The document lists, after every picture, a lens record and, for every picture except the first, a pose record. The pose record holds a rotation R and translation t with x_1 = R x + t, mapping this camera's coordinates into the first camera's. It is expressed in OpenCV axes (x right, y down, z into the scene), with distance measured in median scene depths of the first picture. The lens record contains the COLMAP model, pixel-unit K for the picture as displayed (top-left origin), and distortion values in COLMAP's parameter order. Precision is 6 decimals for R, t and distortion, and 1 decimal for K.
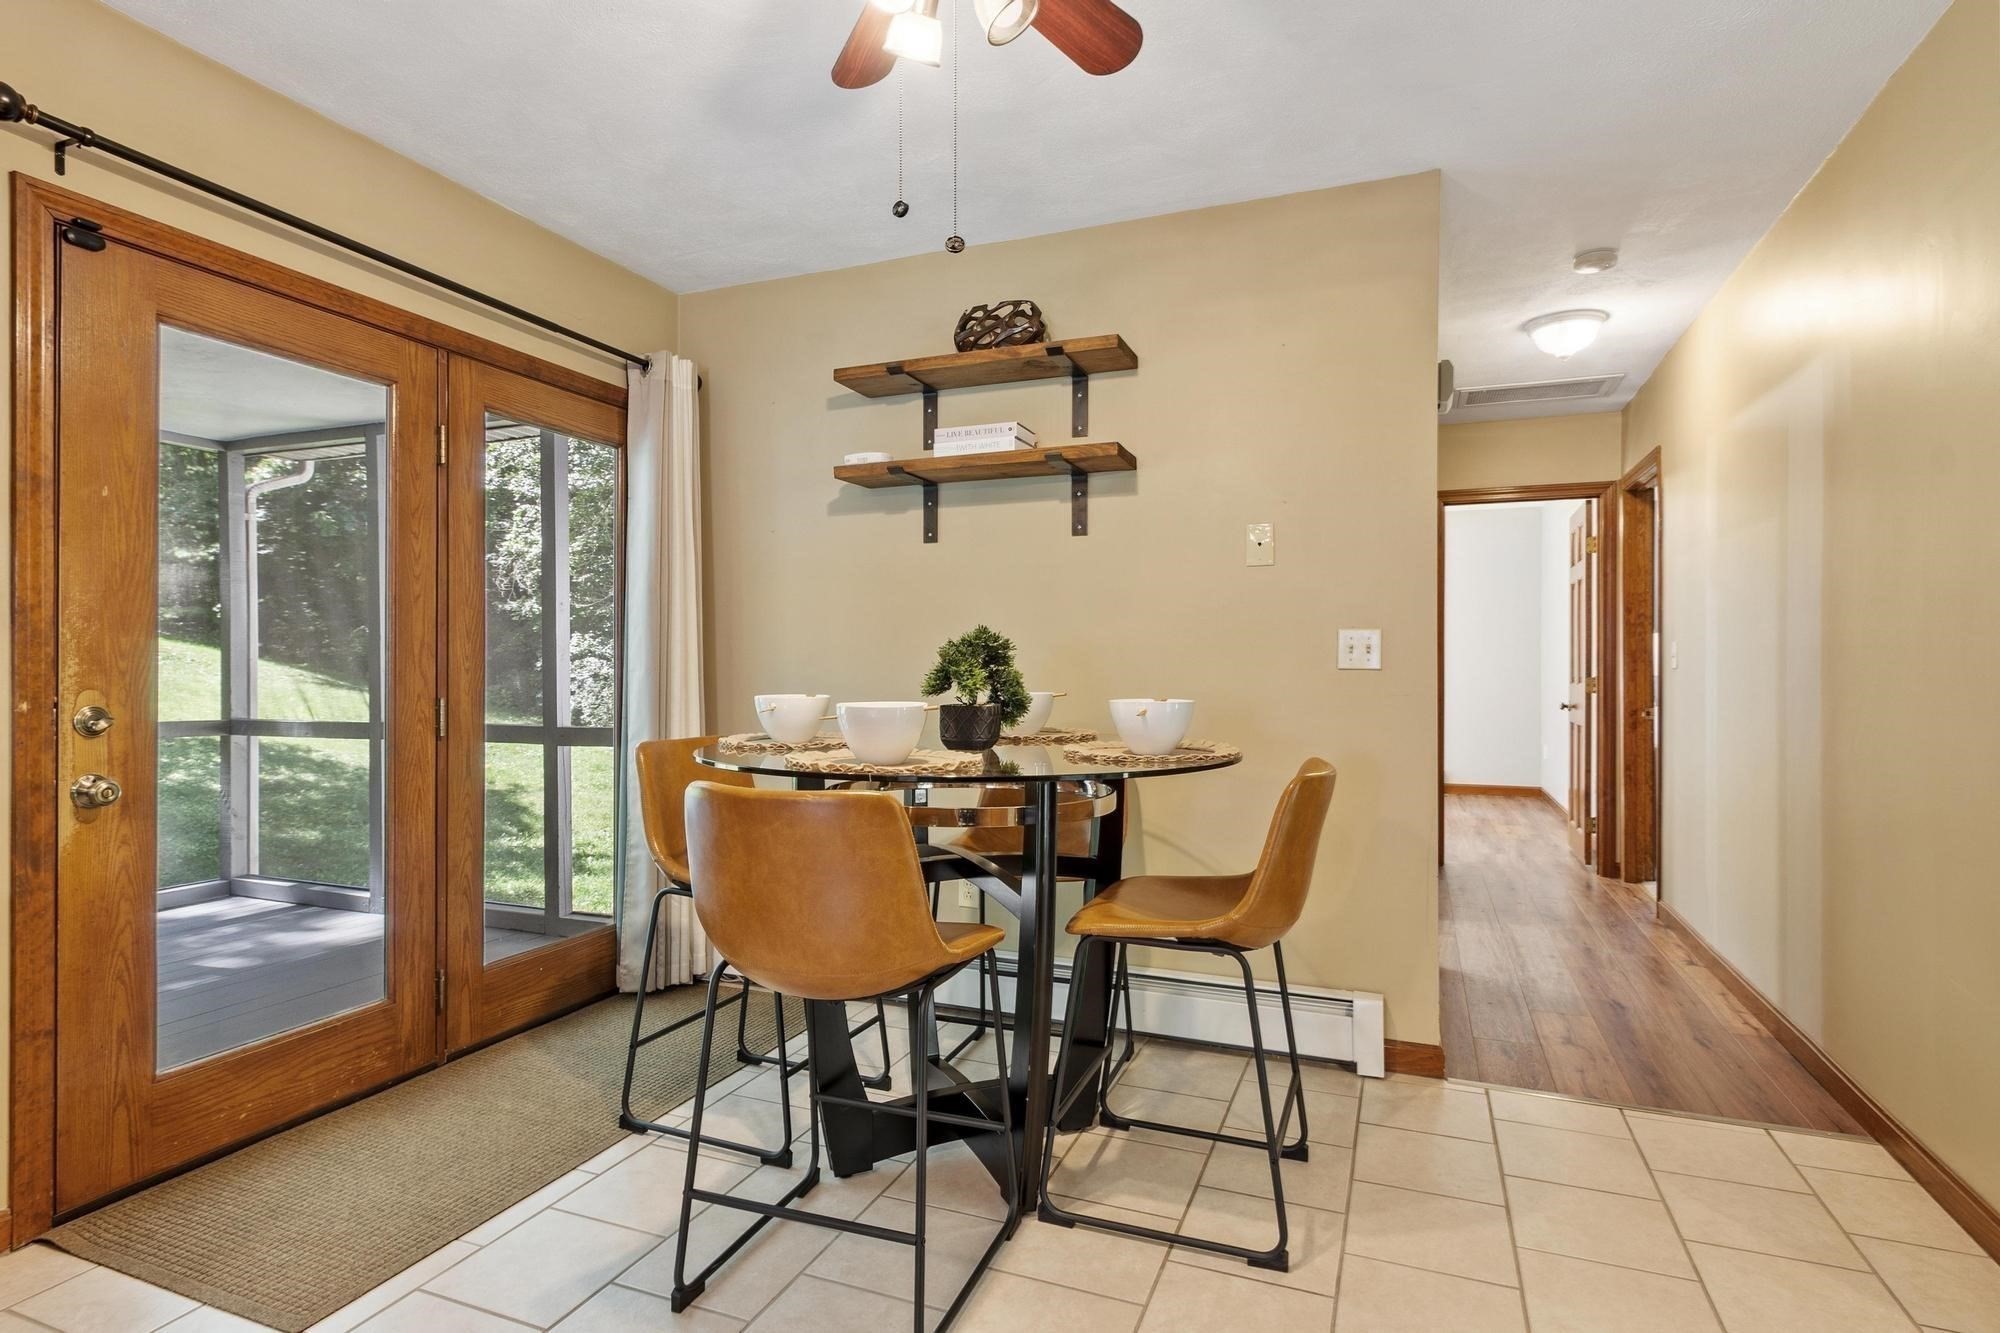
lens RADIAL K [[1028.5, 0, 1000.0], [0, 1028.5, 666.5], [0, 0, 1]] dist [0.000424, 0.000252]
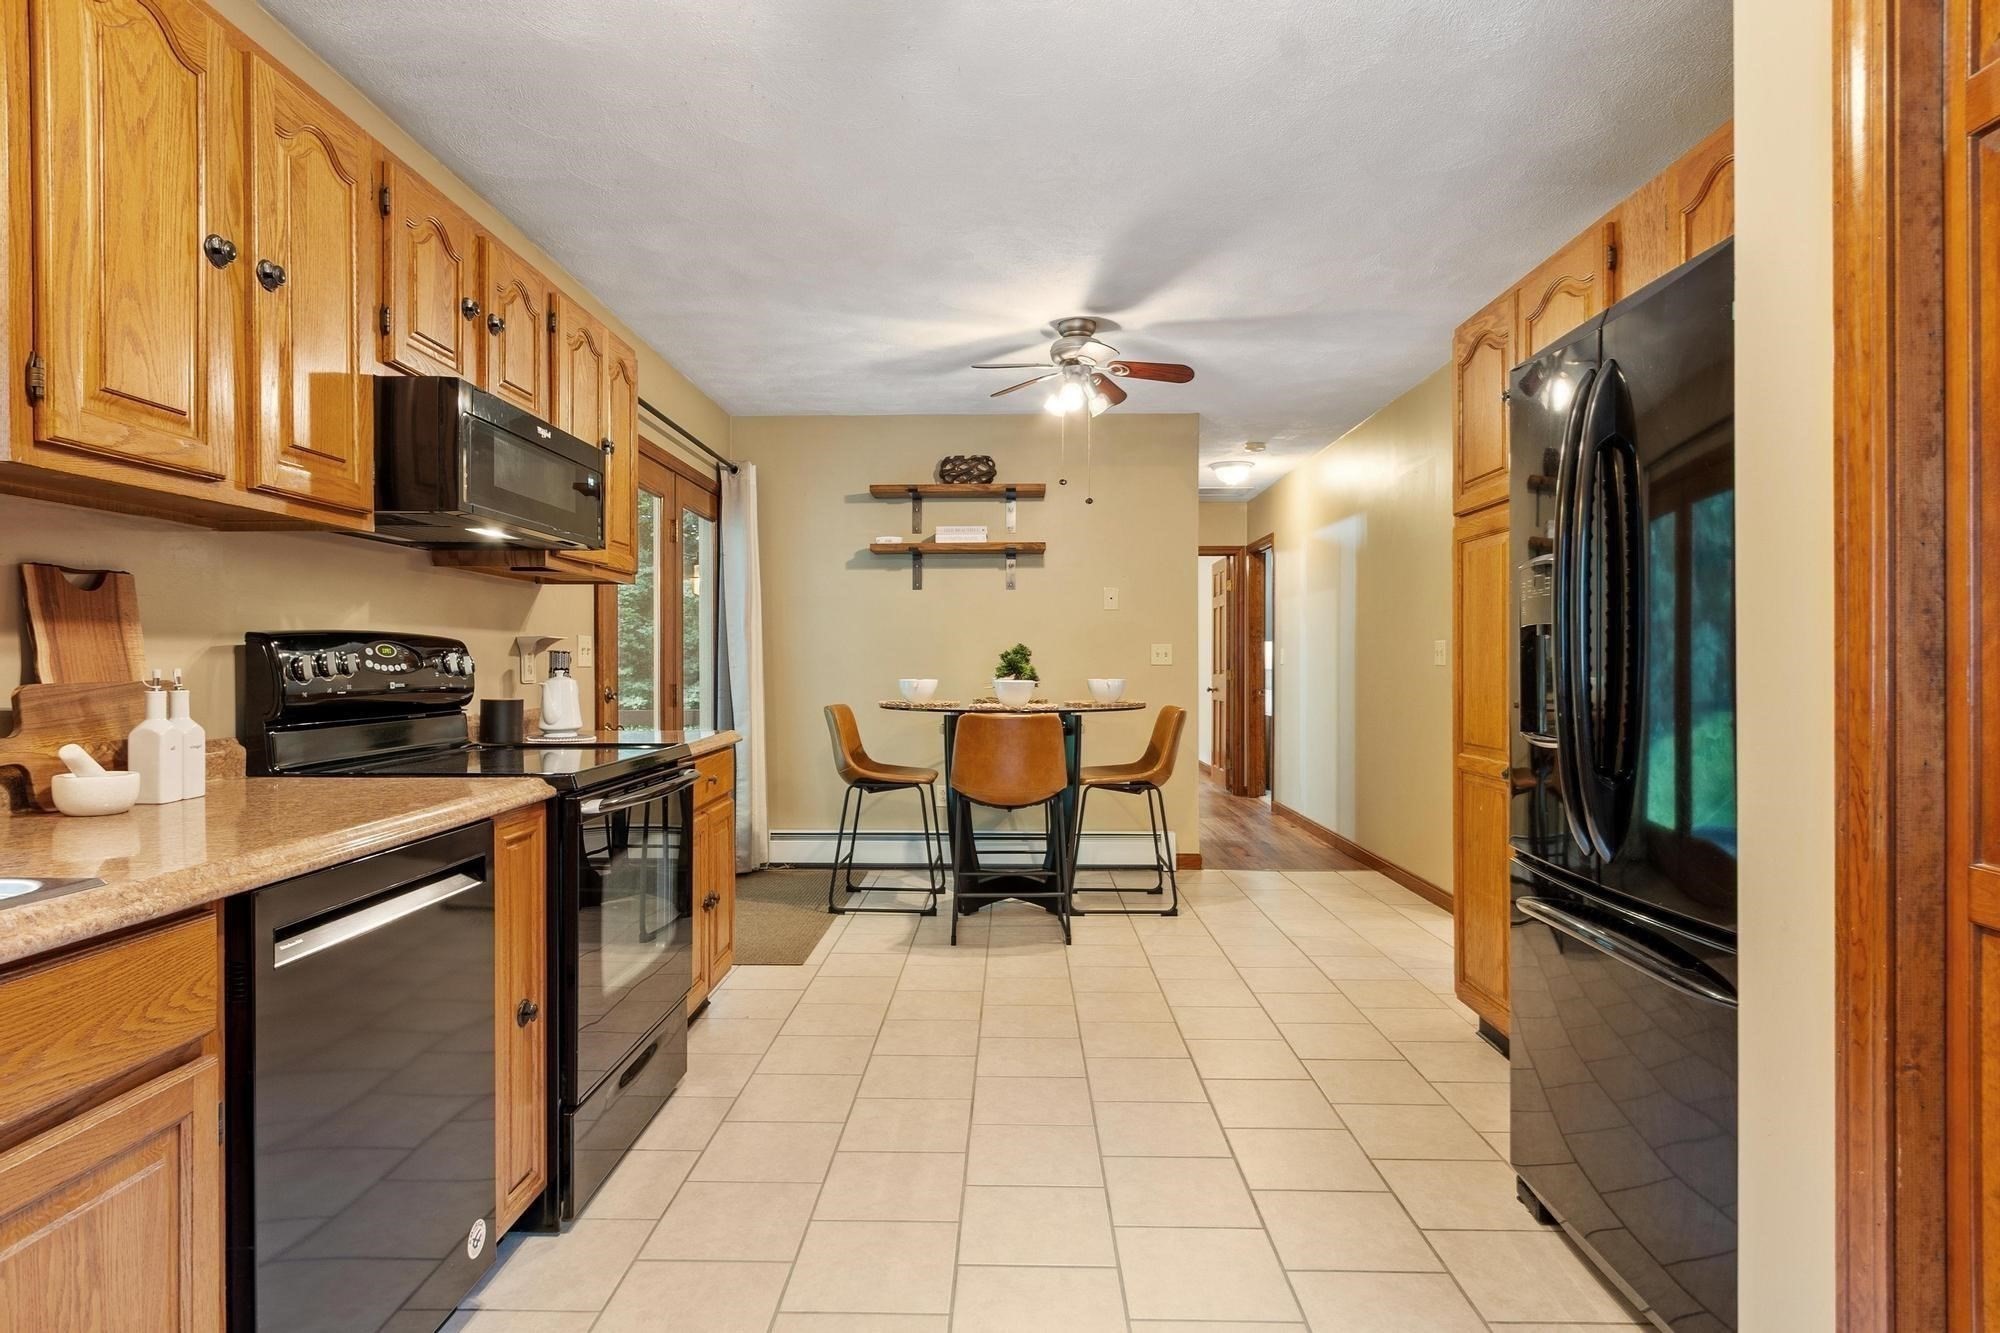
lens RADIAL K [[1082.5, 0, 1000.0], [0, 1082.5, 666.5], [0, 0, 1]] dist [-0.001942, -0.001167]
pose [[0.932221, -0.002735, 0.361880, -0.583037], [0.001702, 0.999994, 0.003173, -0.001175], [-0.361886, -0.002342, 0.932219, -0.687953]]
